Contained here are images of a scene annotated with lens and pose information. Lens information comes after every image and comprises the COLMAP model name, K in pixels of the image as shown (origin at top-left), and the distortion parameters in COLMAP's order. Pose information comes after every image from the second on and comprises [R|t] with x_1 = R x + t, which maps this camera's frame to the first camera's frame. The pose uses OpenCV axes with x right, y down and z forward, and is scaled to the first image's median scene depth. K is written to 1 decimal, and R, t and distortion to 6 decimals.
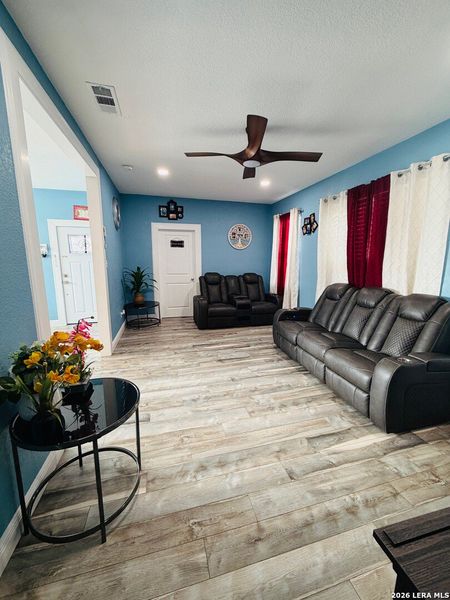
lens RADIAL K [[238.3, 0, 225.7], [0, 238.3, 299.0], [0, 0, 1]] dist [-0.002174, -0.000170]
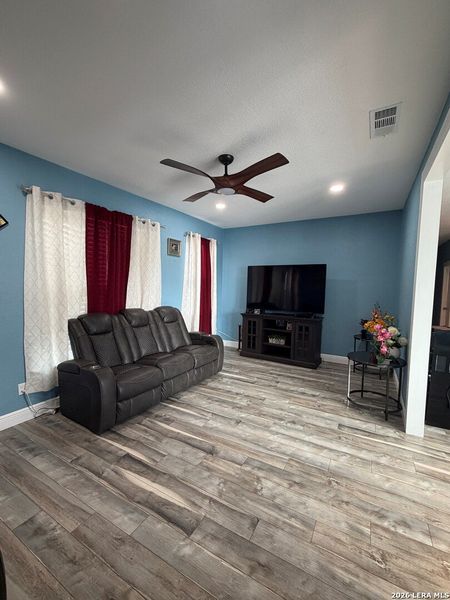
lens RADIAL K [[257.9, 0, 224.5], [0, 257.9, 299.5], [0, 0, 1]] dist [-0.001288, -0.000048]
pose [[-0.705783, -0.064095, 0.705522, -0.495175], [0.093525, 0.978752, 0.182476, -0.247714], [-0.702227, 0.194773, -0.684792, 1.363190]]
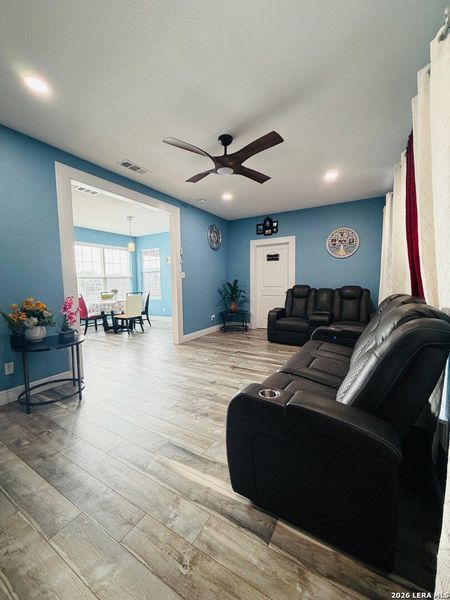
lens RADIAL K [[238.3, 0, 224.9], [0, 238.3, 298.5], [0, 0, 1]] dist [-0.002174, -0.000170]
pose [[0.698355, 0.037660, -0.714761, 0.653227], [-0.102414, 0.993597, -0.047712, 0.024923], [0.708387, 0.106521, 0.697740, 0.250575]]
